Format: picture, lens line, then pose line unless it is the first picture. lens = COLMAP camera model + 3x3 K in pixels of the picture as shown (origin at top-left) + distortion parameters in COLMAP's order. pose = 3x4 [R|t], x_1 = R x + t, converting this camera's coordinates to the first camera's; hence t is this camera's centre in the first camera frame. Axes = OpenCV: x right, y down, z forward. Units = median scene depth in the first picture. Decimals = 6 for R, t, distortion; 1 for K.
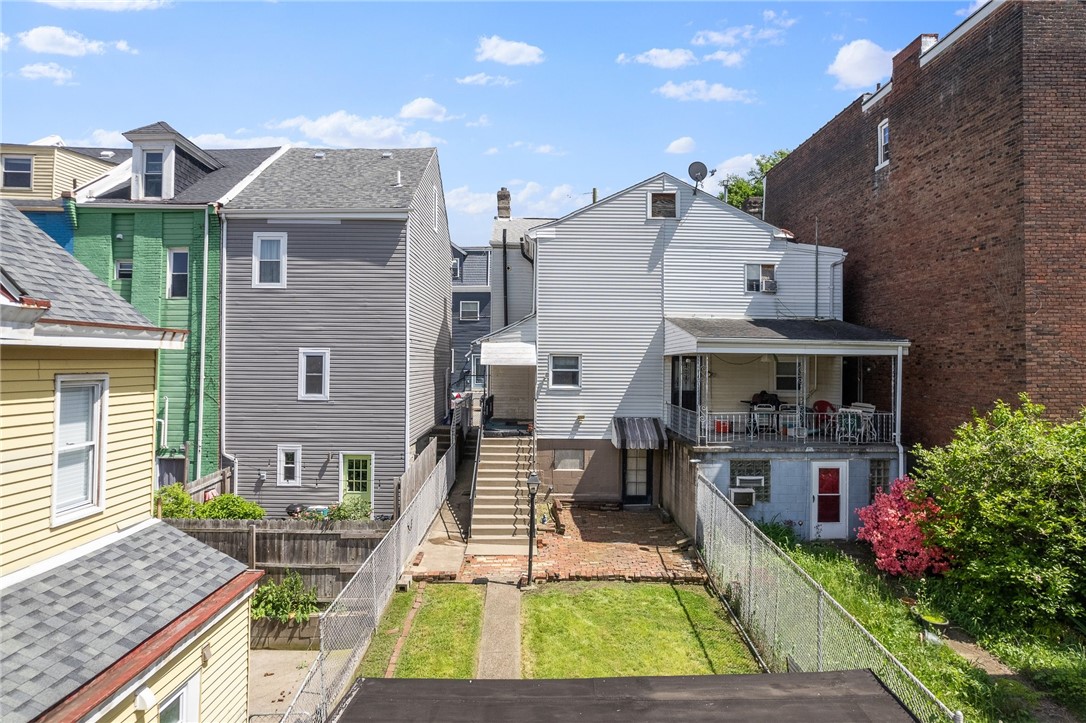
lens RADIAL K [[702.0, 0, 545.0], [0, 702.0, 344.7], [0, 0, 1]] dist [-0.053105, 0.033122]
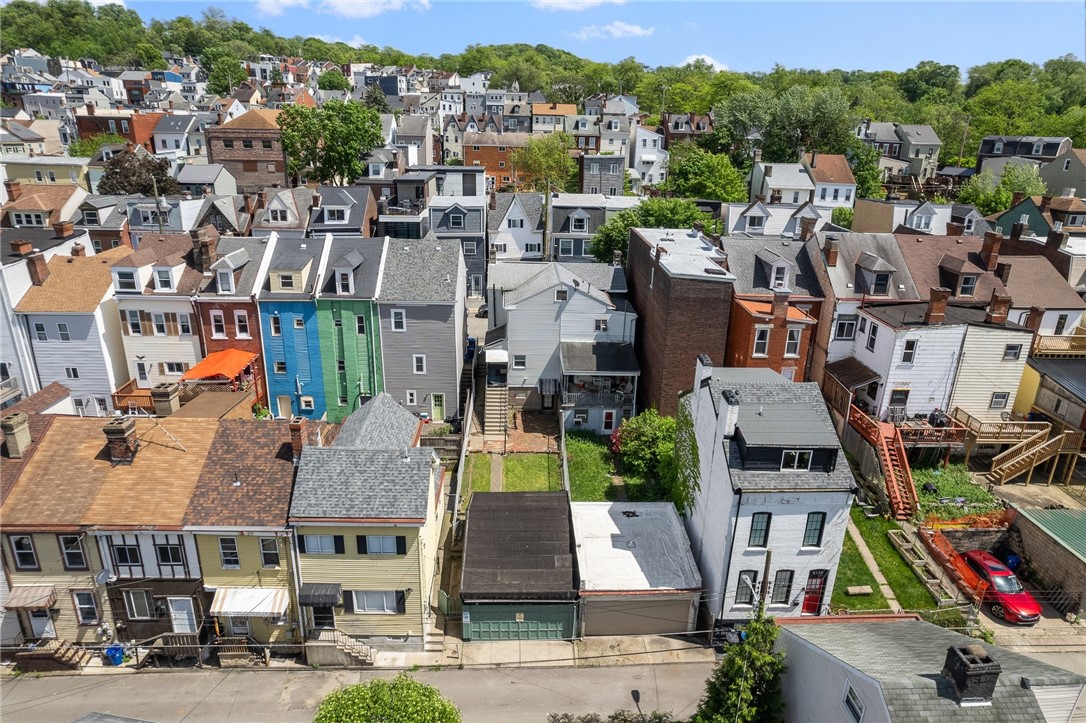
lens RADIAL K [[702.0, 0, 544.6], [0, 702.0, 362.2], [0, 0, 1]] dist [-0.053105, 0.033122]
pose [[0.999648, 0.007992, 0.025301, 0.055099], [-0.016605, 0.932186, 0.361598, -0.880393], [-0.020696, -0.361891, 0.931991, -1.349829]]
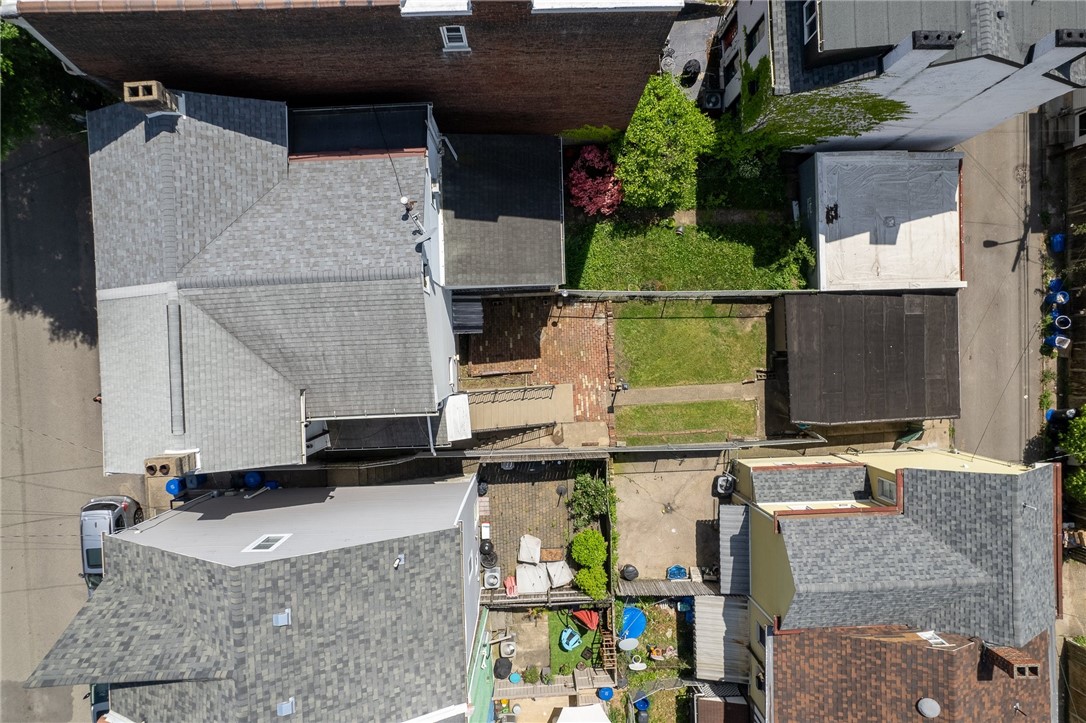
lens RADIAL K [[702.0, 0, 546.0], [0, 702.0, 368.6], [0, 0, 1]] dist [-0.053105, 0.033122]
pose [[-0.014024, -0.999413, -0.031241, 0.070130], [-0.053854, -0.030444, 0.998085, -1.232615], [-0.998450, 0.015680, -0.053395, 0.923115]]
